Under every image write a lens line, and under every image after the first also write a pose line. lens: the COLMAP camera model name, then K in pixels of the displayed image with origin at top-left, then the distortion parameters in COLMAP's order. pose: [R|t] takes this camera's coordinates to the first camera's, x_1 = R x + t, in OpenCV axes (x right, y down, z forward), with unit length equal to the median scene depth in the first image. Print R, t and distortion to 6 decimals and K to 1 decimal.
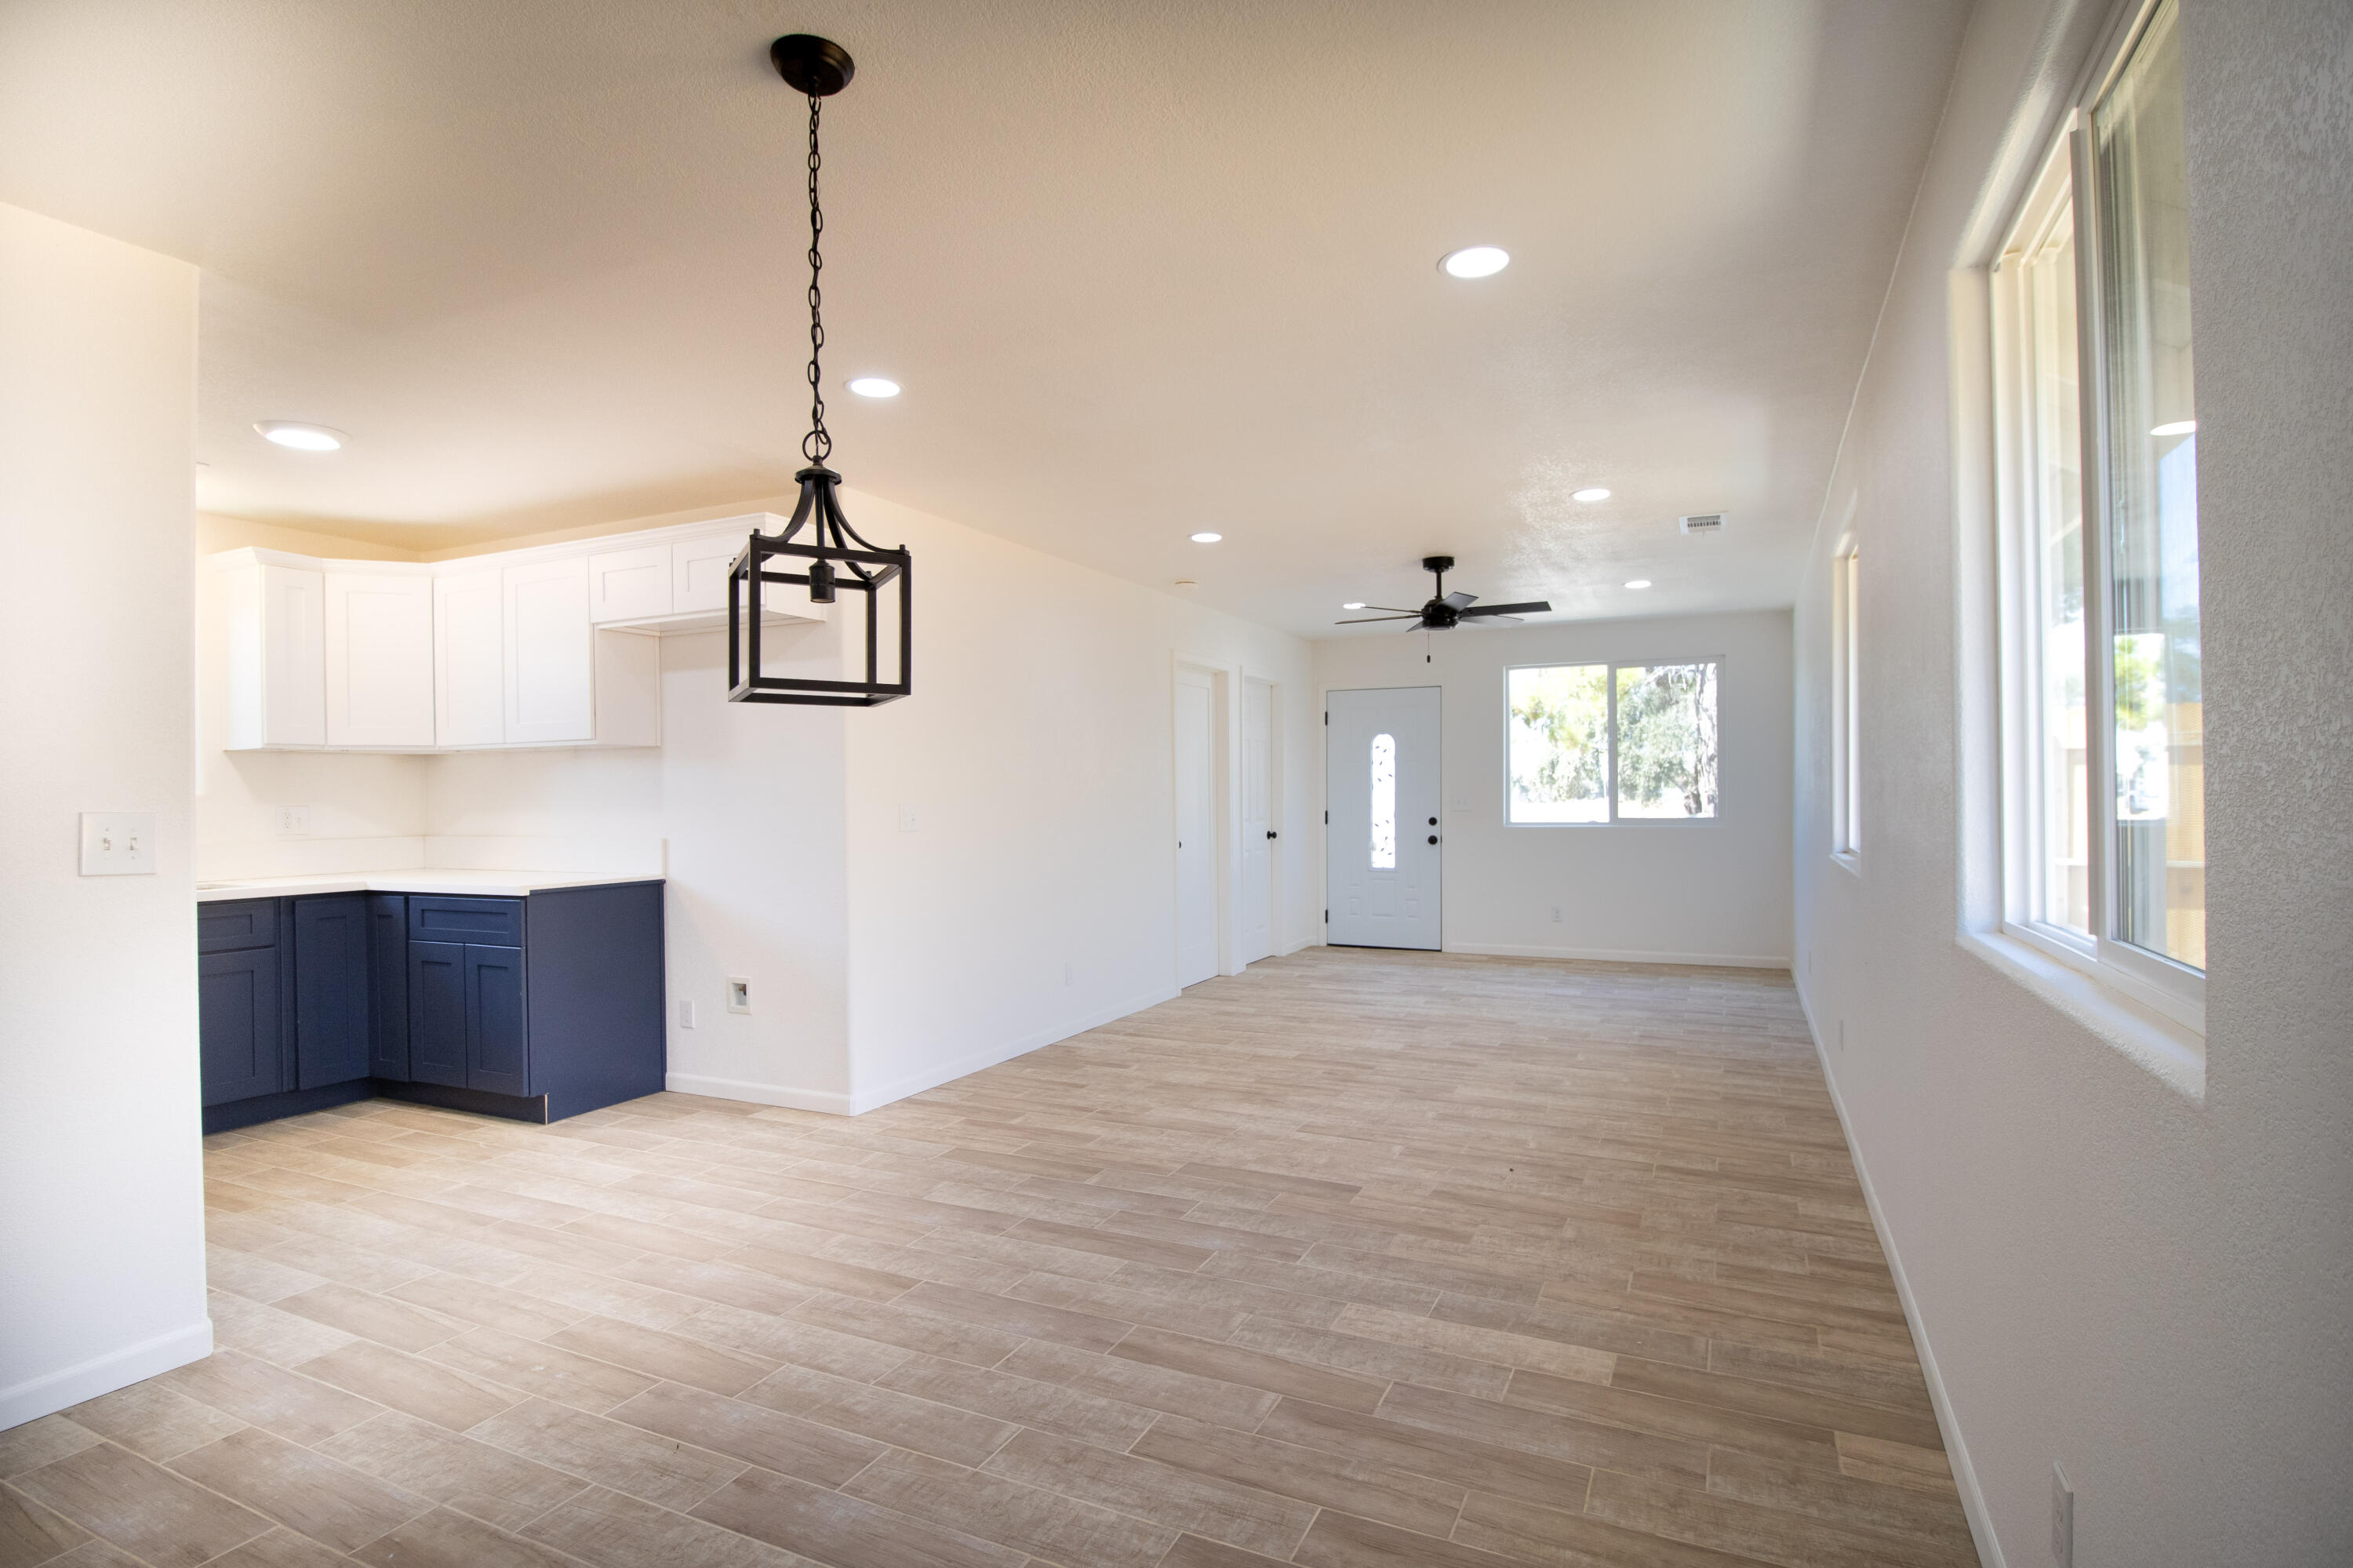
lens RADIAL K [[1158.4, 0, 1184.7], [0, 1158.4, 796.1], [0, 0, 1]] dist [0.002731, -0.015473]
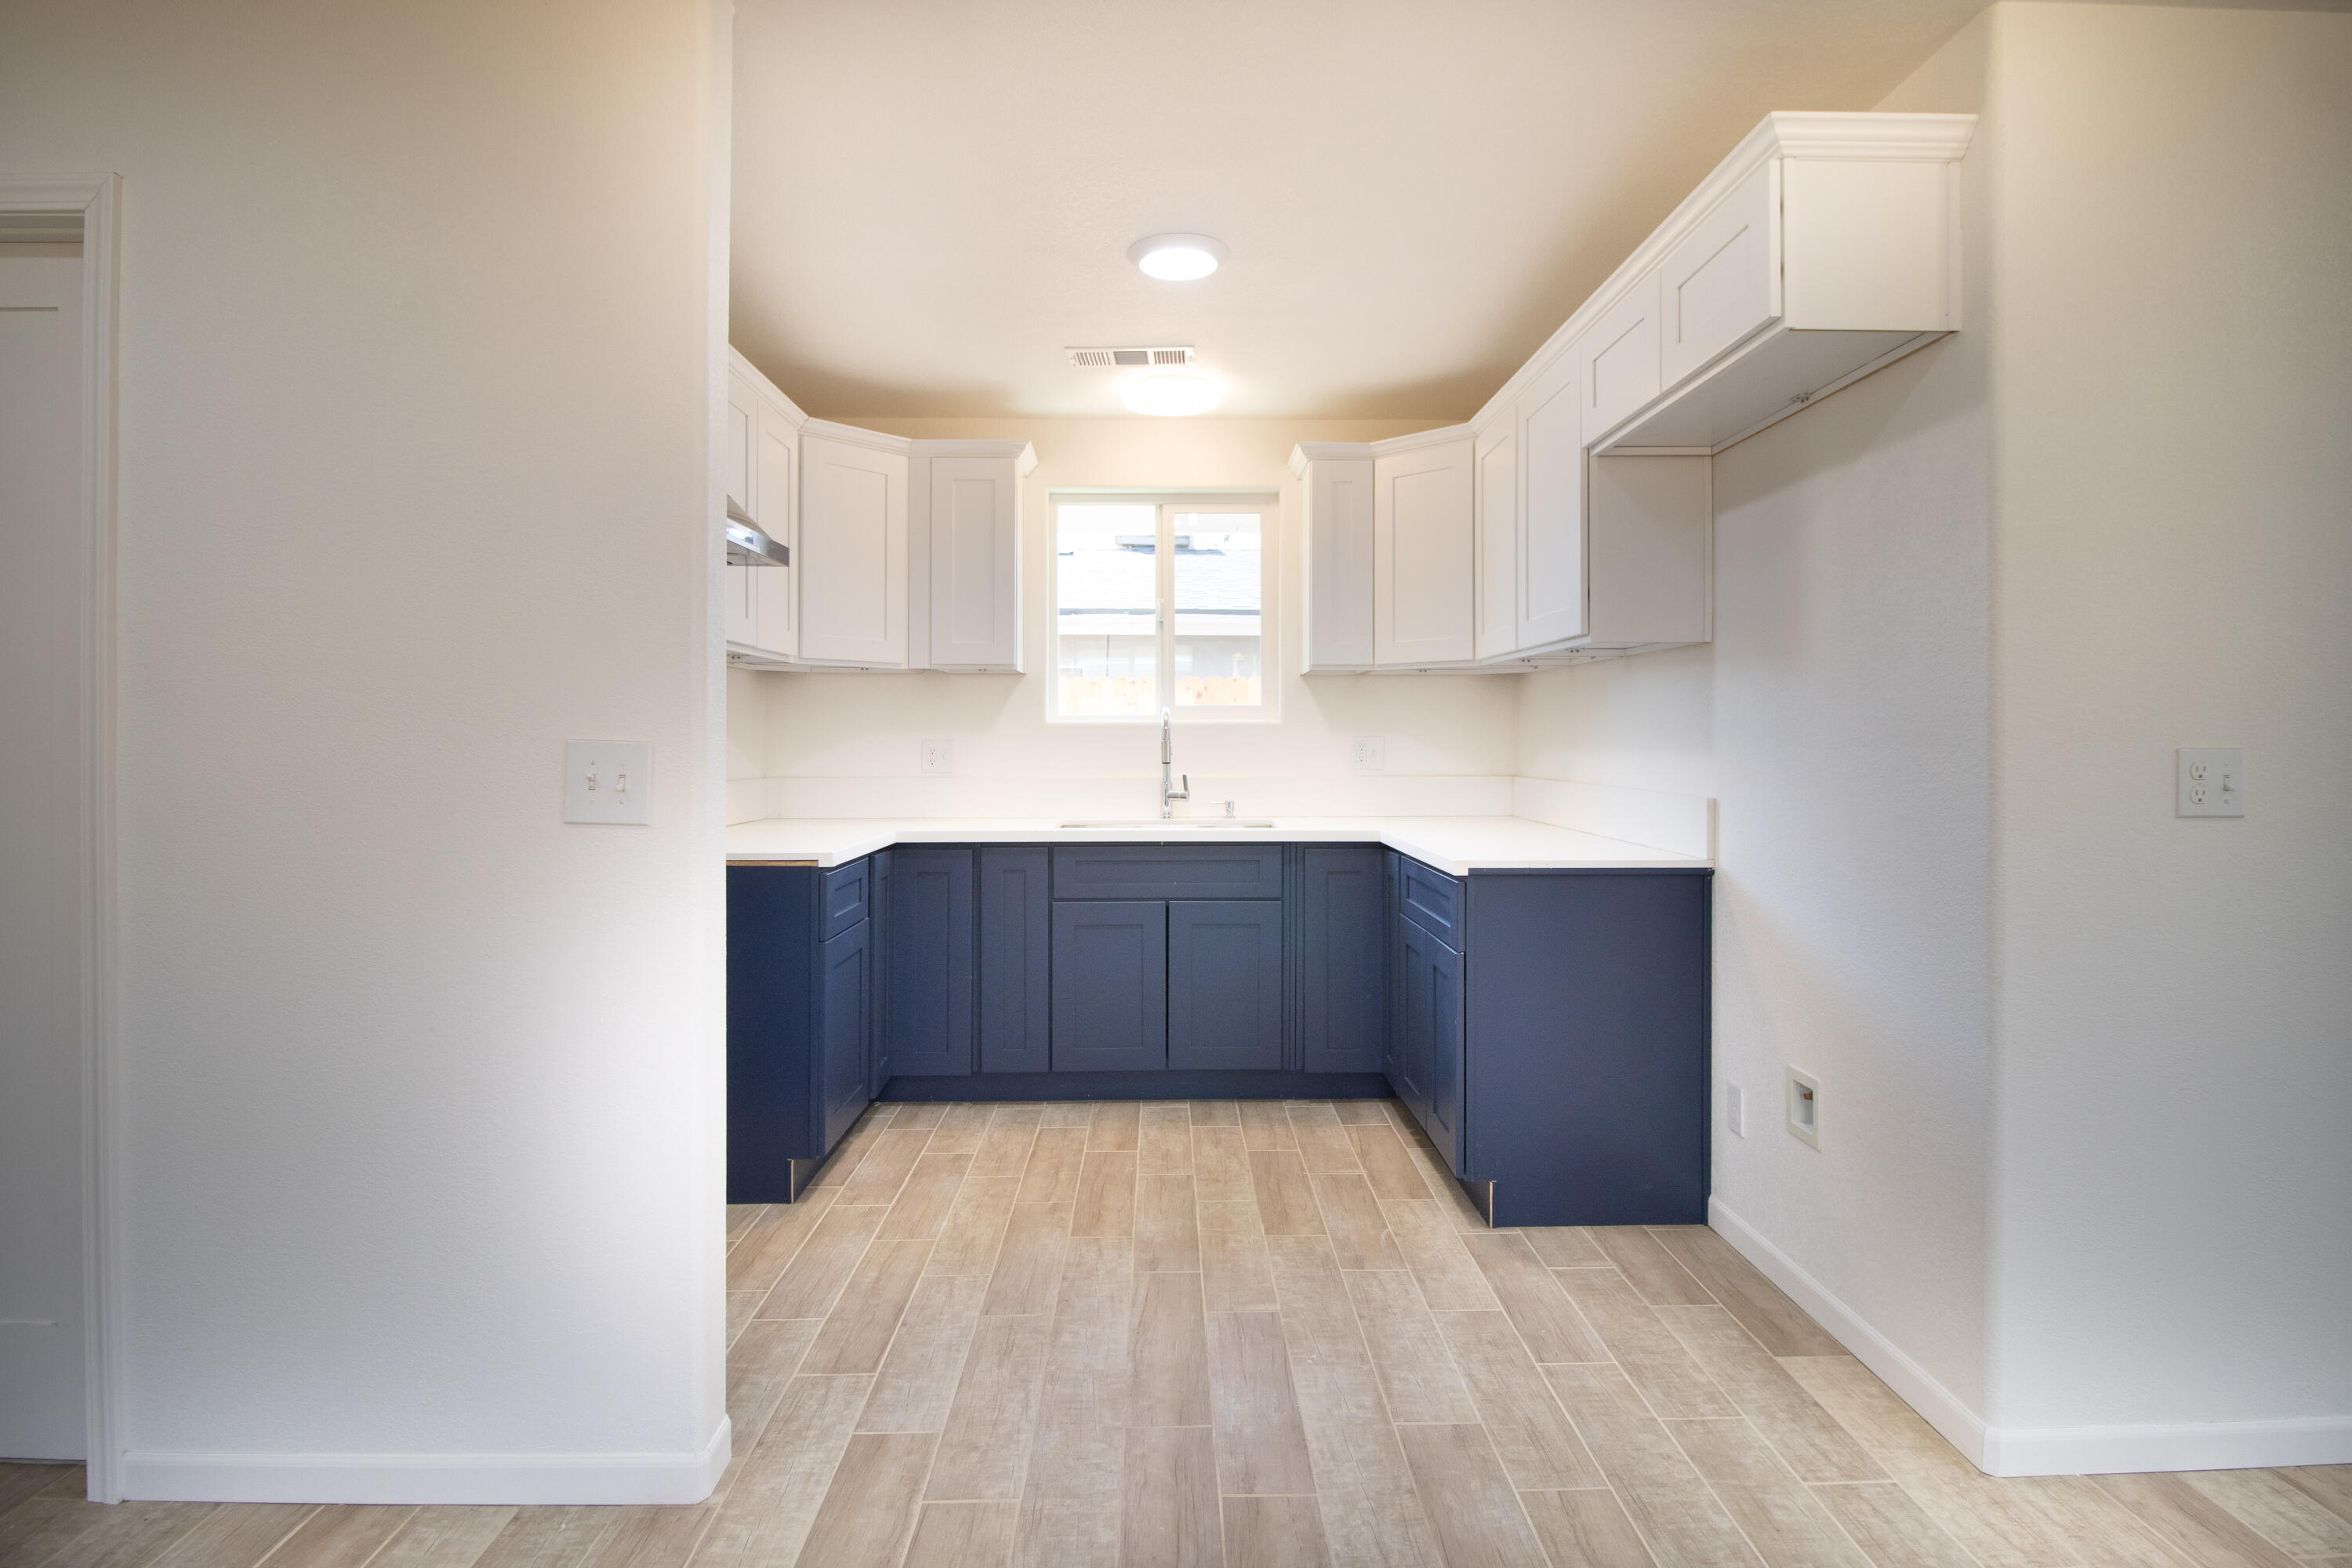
lens RADIAL K [[1179.6, 0, 1208.8], [0, 1179.6, 755.0], [0, 0, 1]] dist [-0.001215, -0.001091]
pose [[0.457195, 0.024471, -0.889030, -0.037810], [-0.005793, 0.999682, 0.024538, 0.001346], [0.889348, -0.006069, 0.457191, 0.546288]]
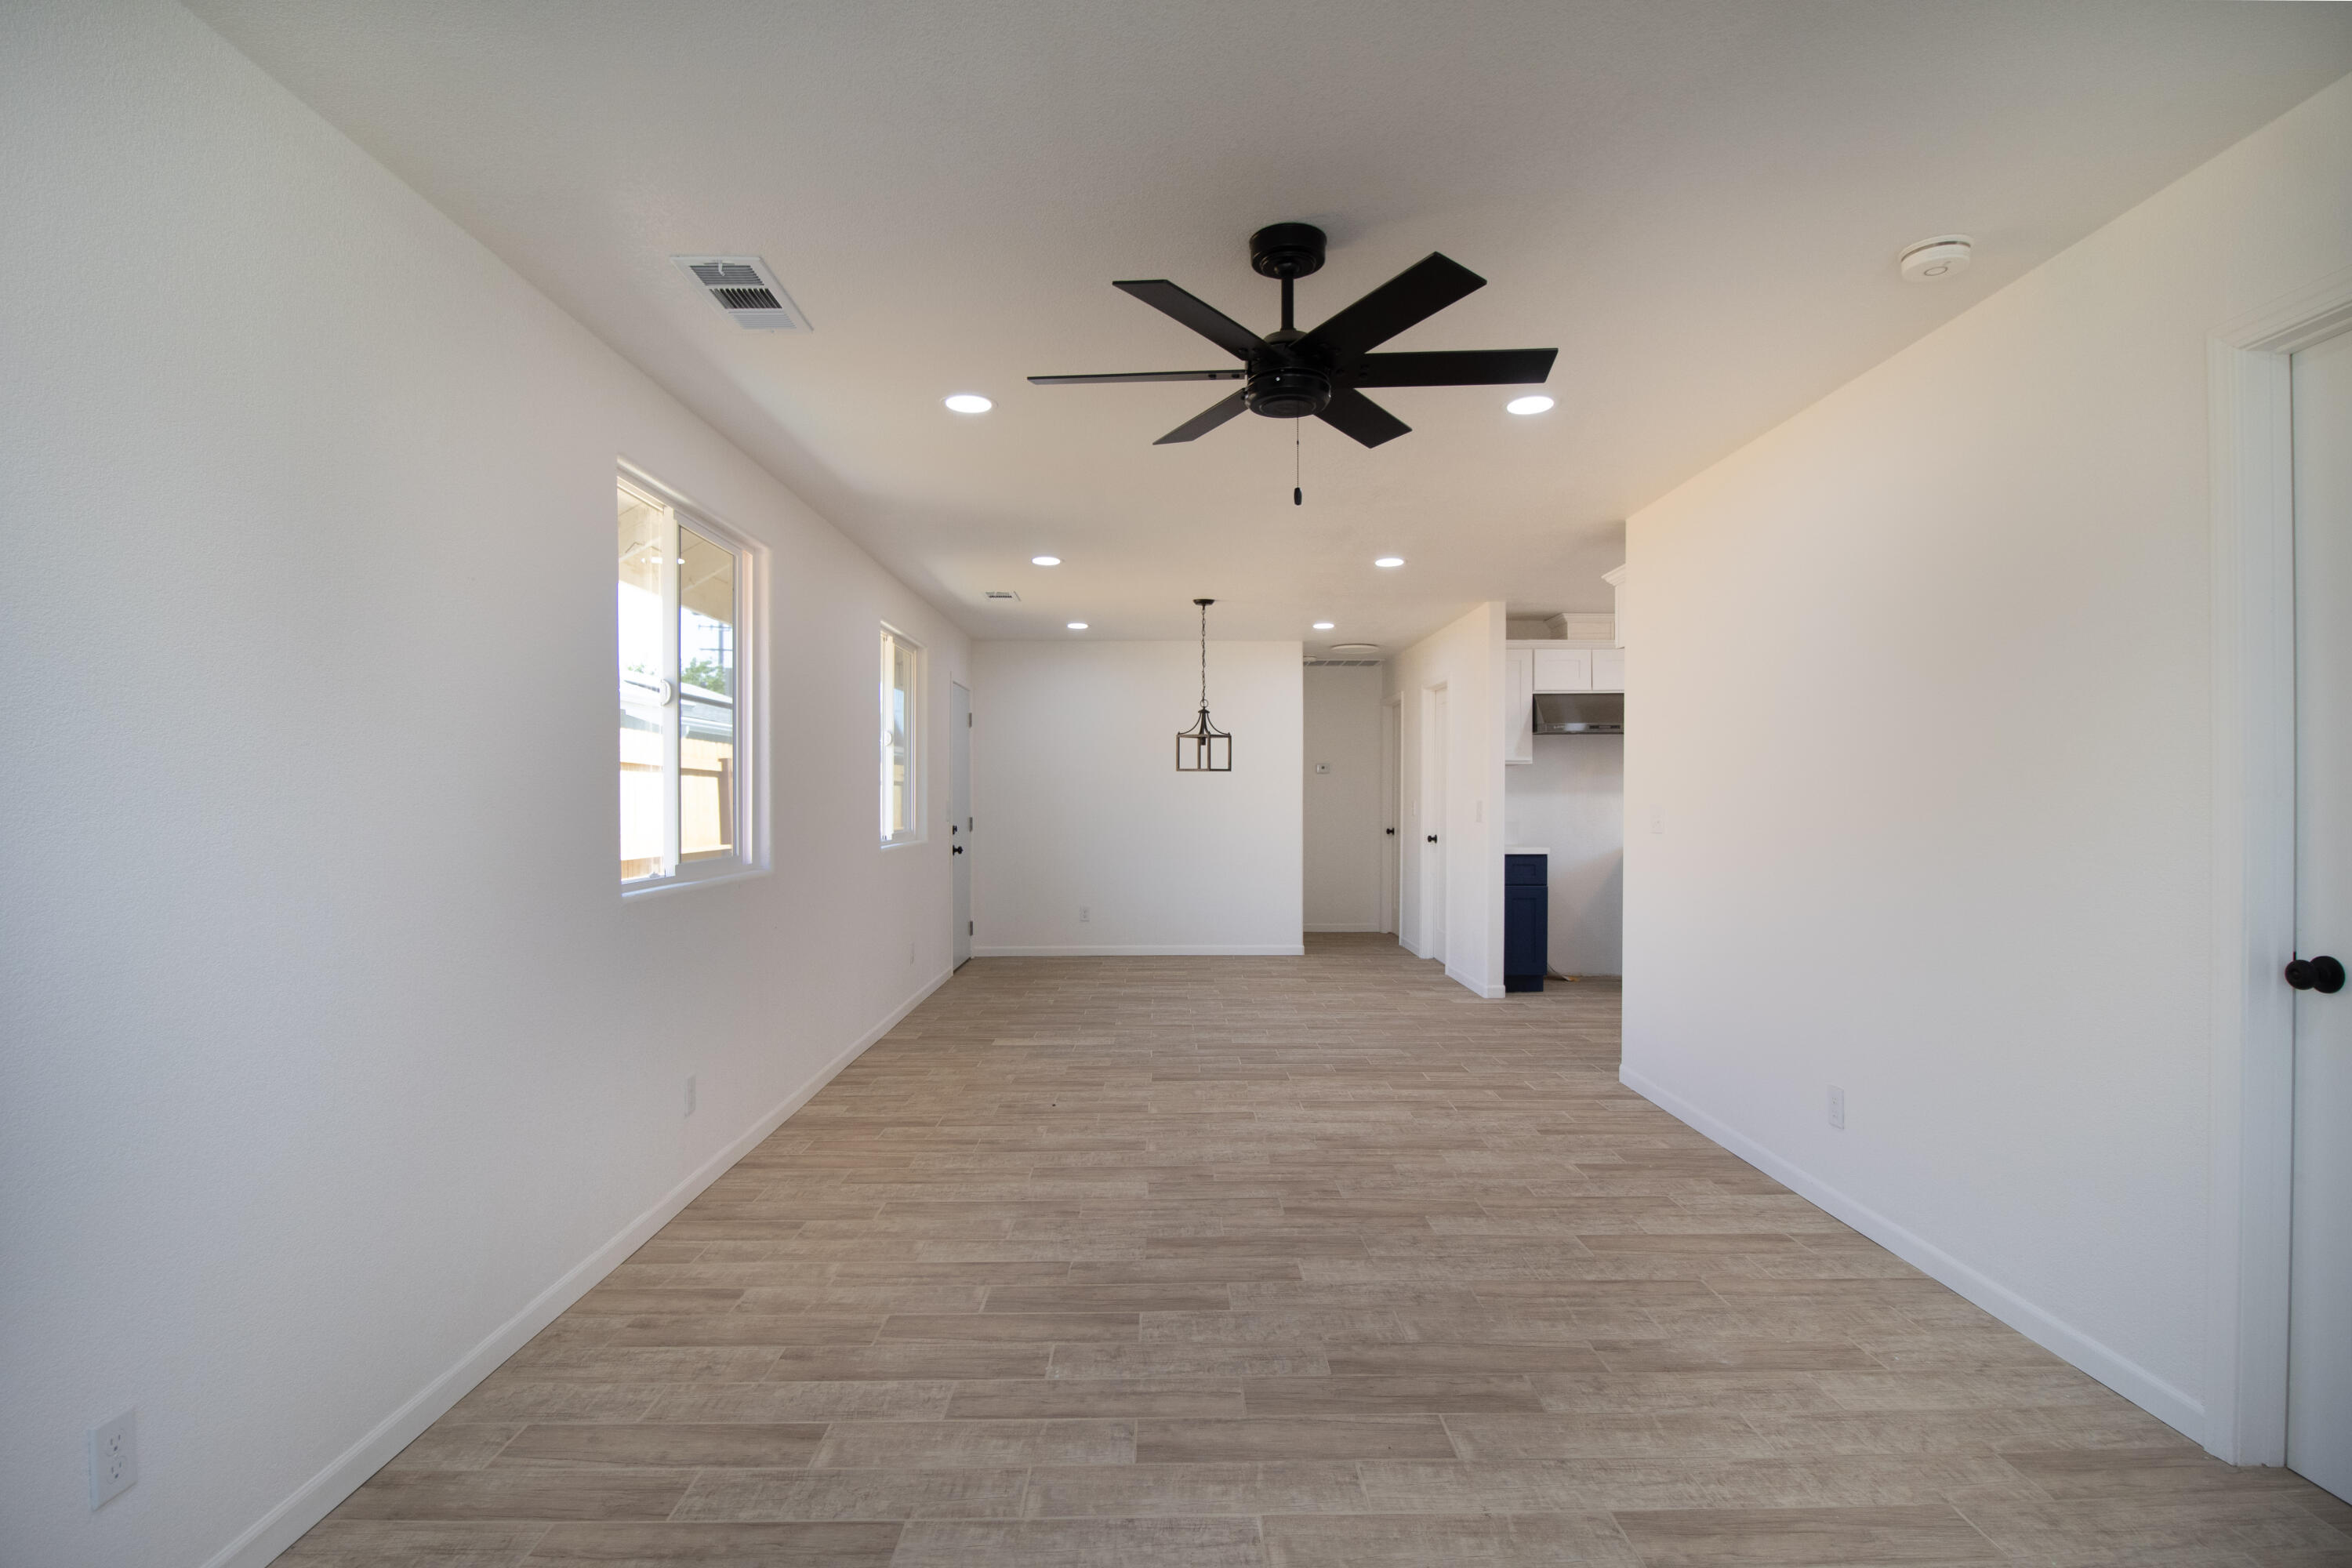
lens RADIAL K [[1157.8, 0, 1184.2], [0, 1157.8, 796.1], [0, 0, 1]] dist [0.002731, -0.015473]
pose [[-0.896516, 0.009829, -0.442902, 0.587503], [0.008904, 0.999952, 0.004166, -0.008712], [0.442921, -0.000209, -0.896561, 1.816655]]
